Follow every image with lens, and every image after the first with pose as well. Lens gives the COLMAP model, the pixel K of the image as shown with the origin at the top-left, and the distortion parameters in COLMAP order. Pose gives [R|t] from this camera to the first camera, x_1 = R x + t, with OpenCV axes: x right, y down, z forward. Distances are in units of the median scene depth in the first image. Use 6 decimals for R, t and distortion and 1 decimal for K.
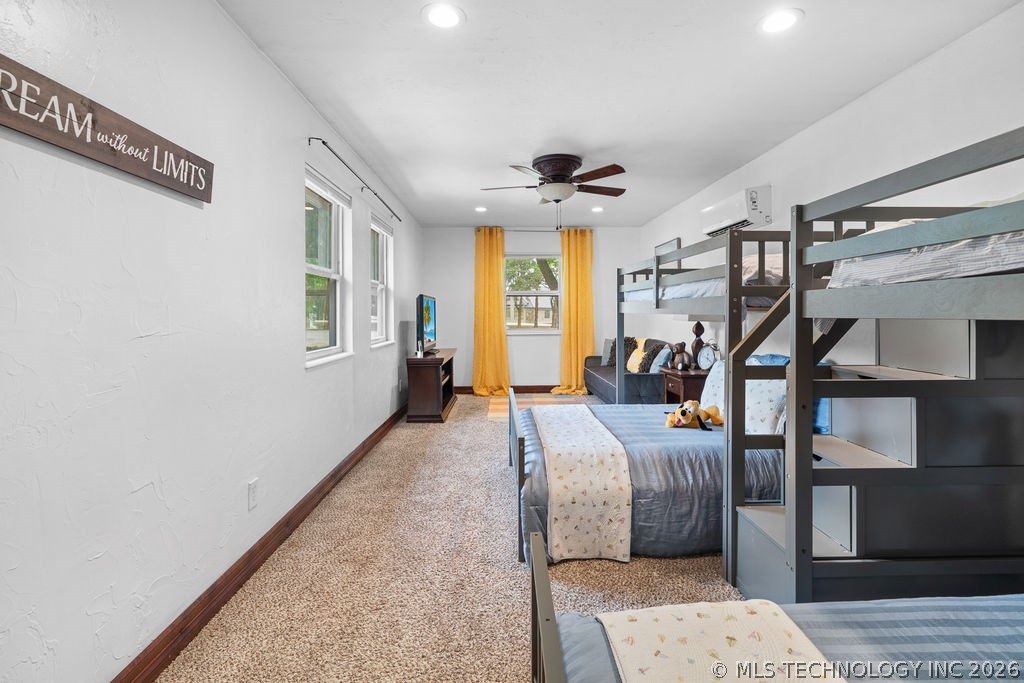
lens RADIAL K [[470.5, 0, 526.7], [0, 470.5, 320.7], [0, 0, 1]] dist [-0.011571, 0.003303]
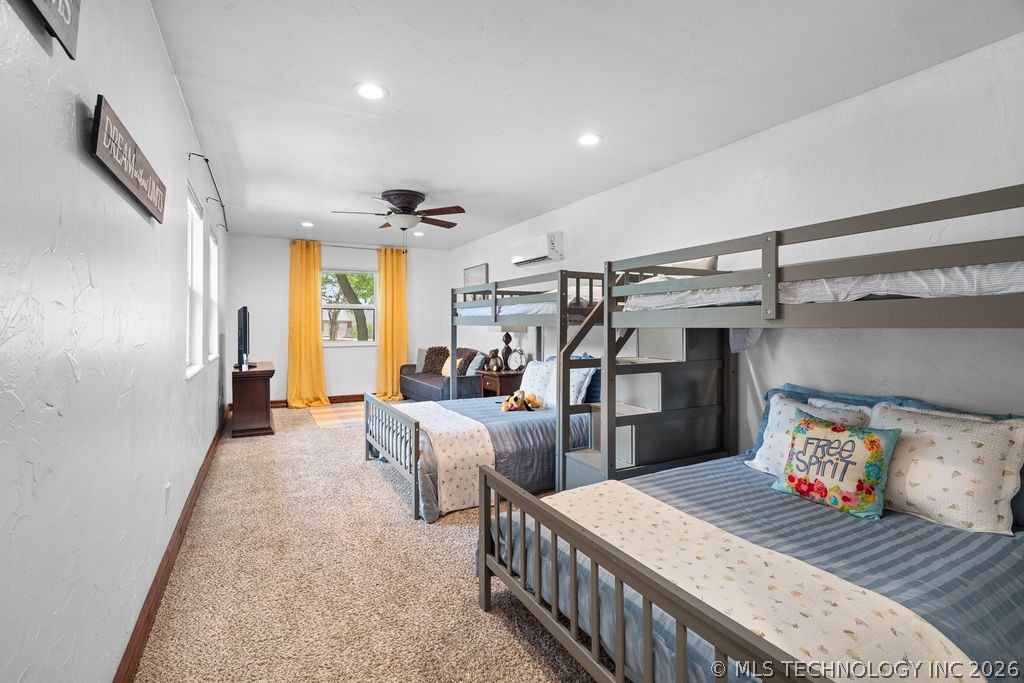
lens RADIAL K [[470.5, 0, 511.2], [0, 470.5, 333.3], [0, 0, 1]] dist [-0.011571, 0.003303]
pose [[0.899157, -0.006585, 0.437577, -0.268254], [0.006957, 0.999976, 0.000754, 0.005922], [-0.437571, 0.002366, 0.899181, -0.209828]]
